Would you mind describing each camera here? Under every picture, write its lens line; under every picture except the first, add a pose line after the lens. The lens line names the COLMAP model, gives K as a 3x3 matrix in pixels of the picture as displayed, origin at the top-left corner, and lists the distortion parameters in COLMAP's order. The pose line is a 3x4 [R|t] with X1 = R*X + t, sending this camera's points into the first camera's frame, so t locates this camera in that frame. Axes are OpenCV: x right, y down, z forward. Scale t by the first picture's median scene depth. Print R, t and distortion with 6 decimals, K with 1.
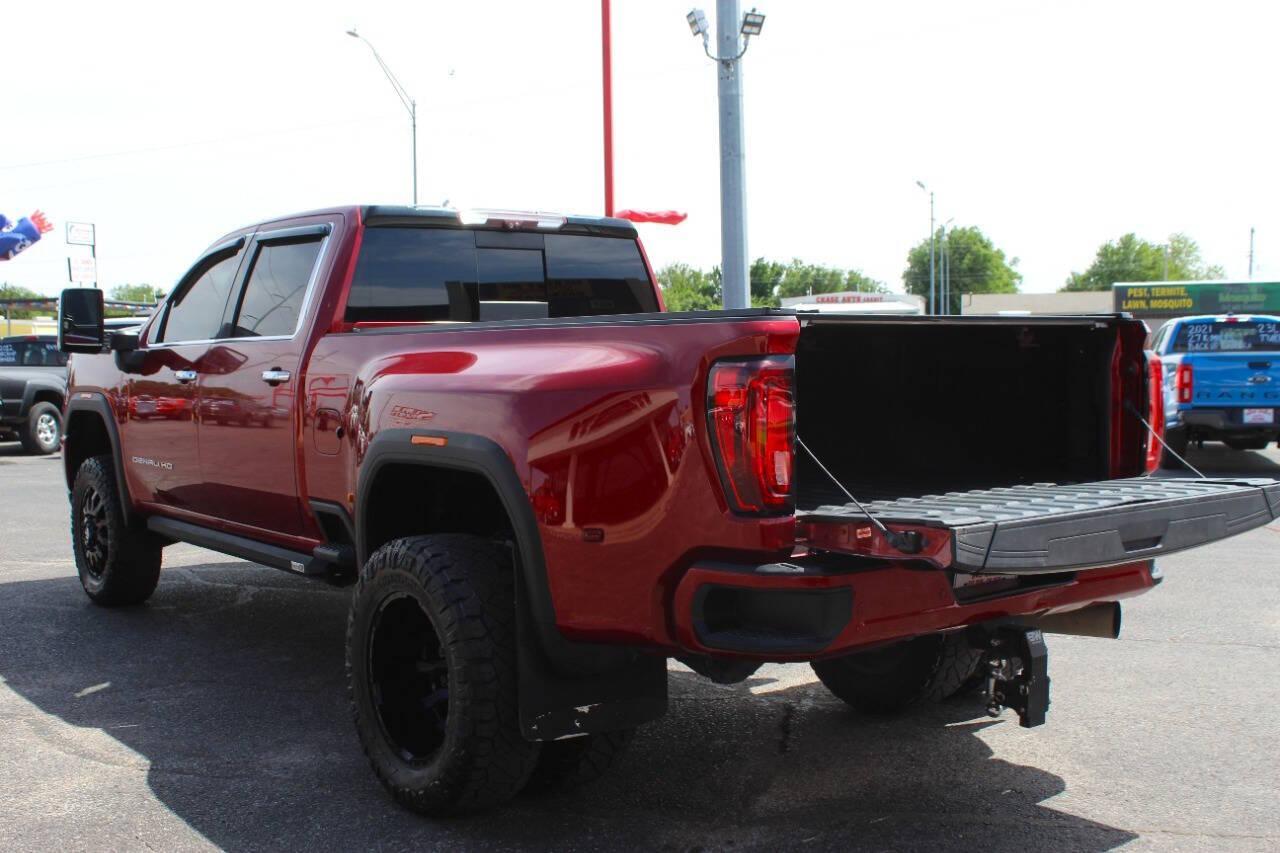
lens RADIAL K [[1420.5, 0, 640.0], [0, 1420.5, 426.5], [0, 0, 1]] dist [-0.116217, 0.157717]
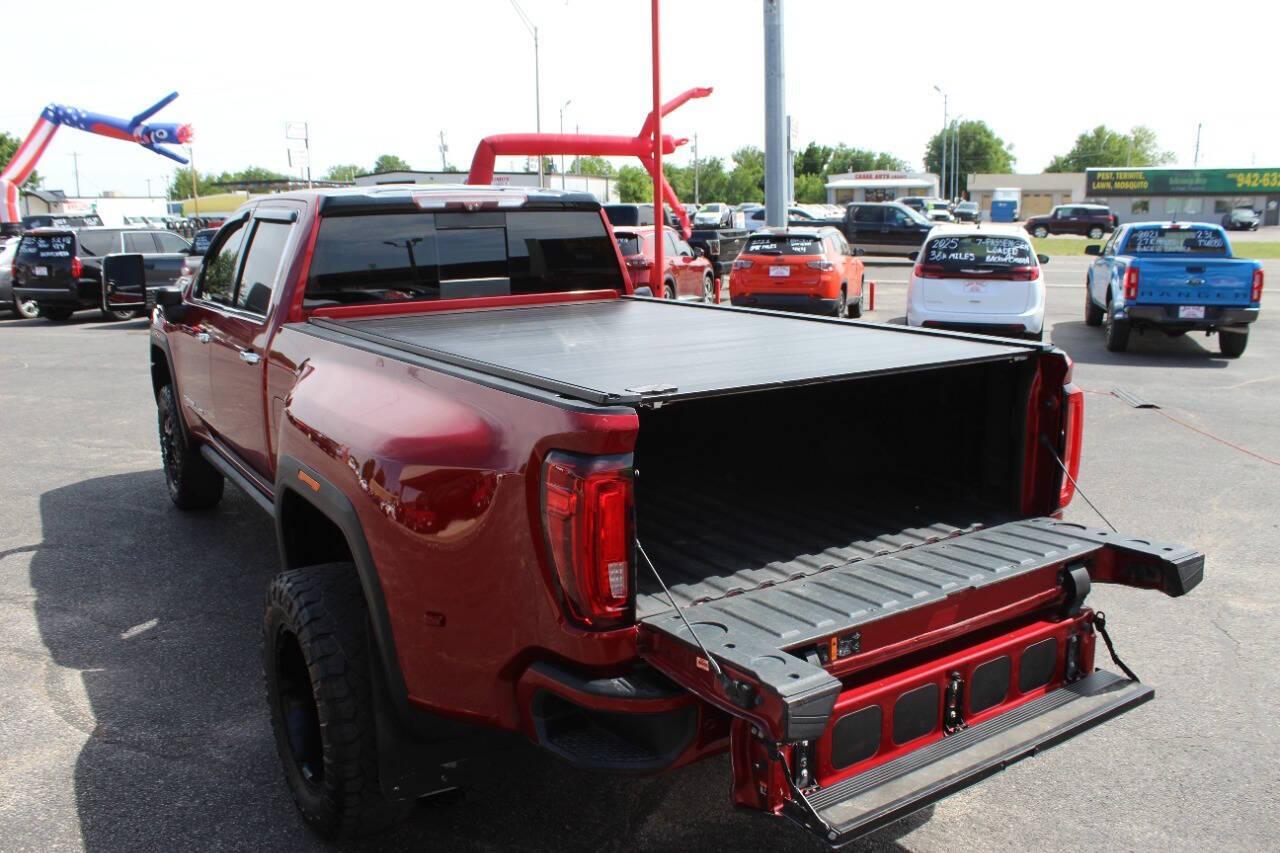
lens RADIAL K [[1061.3, 0, 640.0], [0, 1061.3, 426.5], [0, 0, 1]] dist [-0.171301, 0.158015]
pose [[0.997079, 0.015664, -0.074757, 0.102526], [-0.004481, 0.989057, 0.147465, -0.103130], [0.076249, -0.146700, 0.986238, 0.231095]]
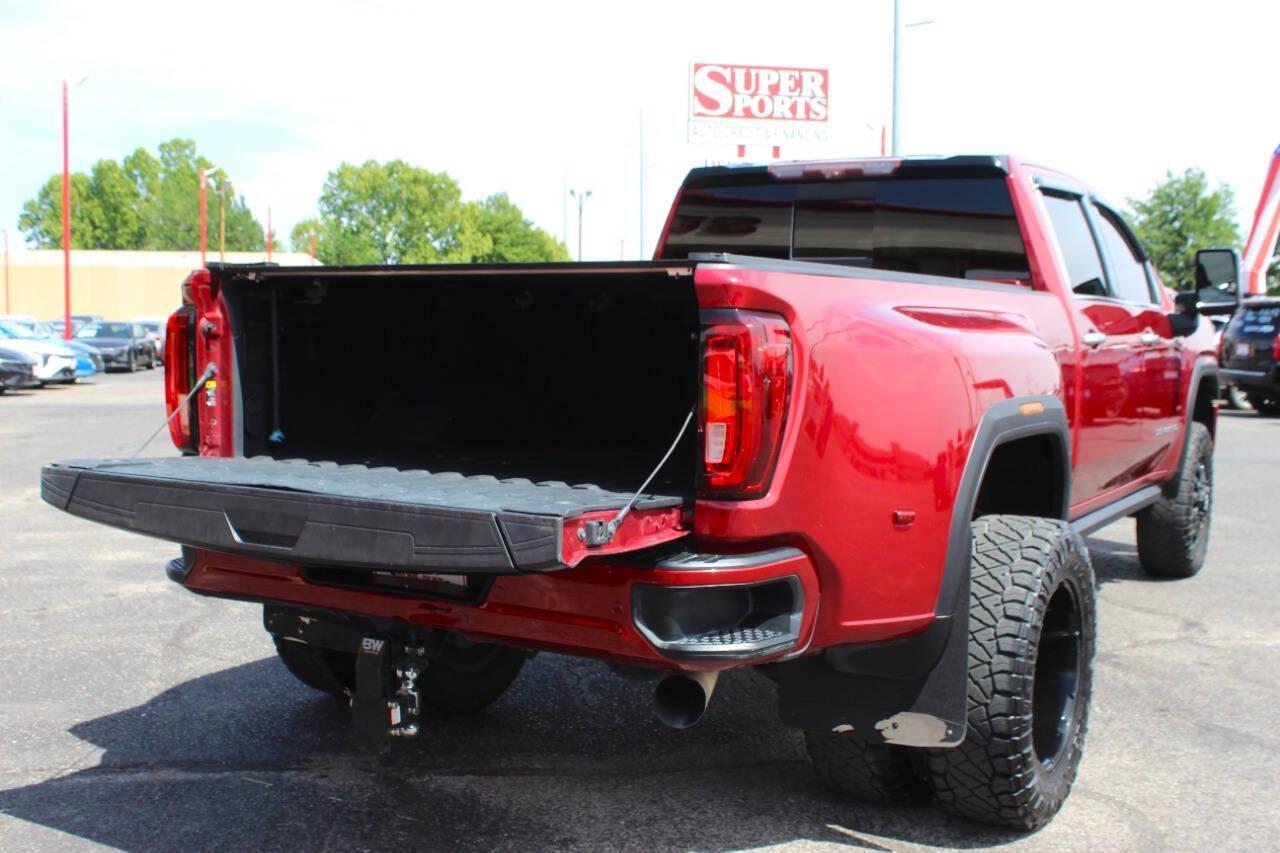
lens RADIAL K [[1433.6, 0, 640.0], [0, 1433.6, 426.5], [0, 0, 1]] dist [-0.111844, 0.137990]
pose [[0.377780, 0.084835, -0.922001, 0.786403], [-0.066858, 0.995694, 0.064221, -0.032523], [0.923478, 0.037382, 0.381825, 0.576072]]
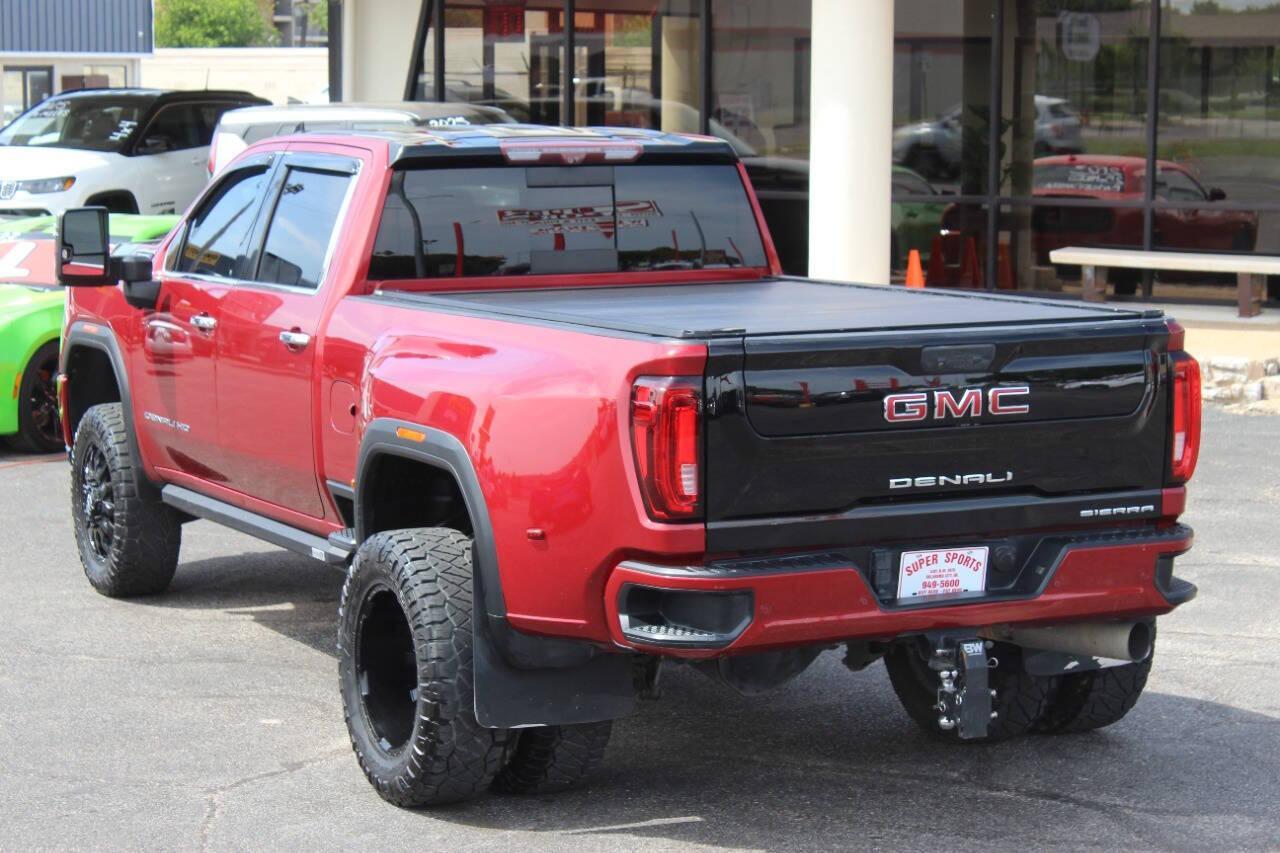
lens RADIAL K [[2987.4, 0, 640.0], [0, 2987.4, 426.5], [0, 0, 1]] dist [0.035094, 0.020654]
pose [[0.980252, 0.024321, -0.196250, 0.326396], [-0.013811, 0.998405, 0.054748, -0.086998], [0.197268, -0.050957, 0.979024, -0.802009]]
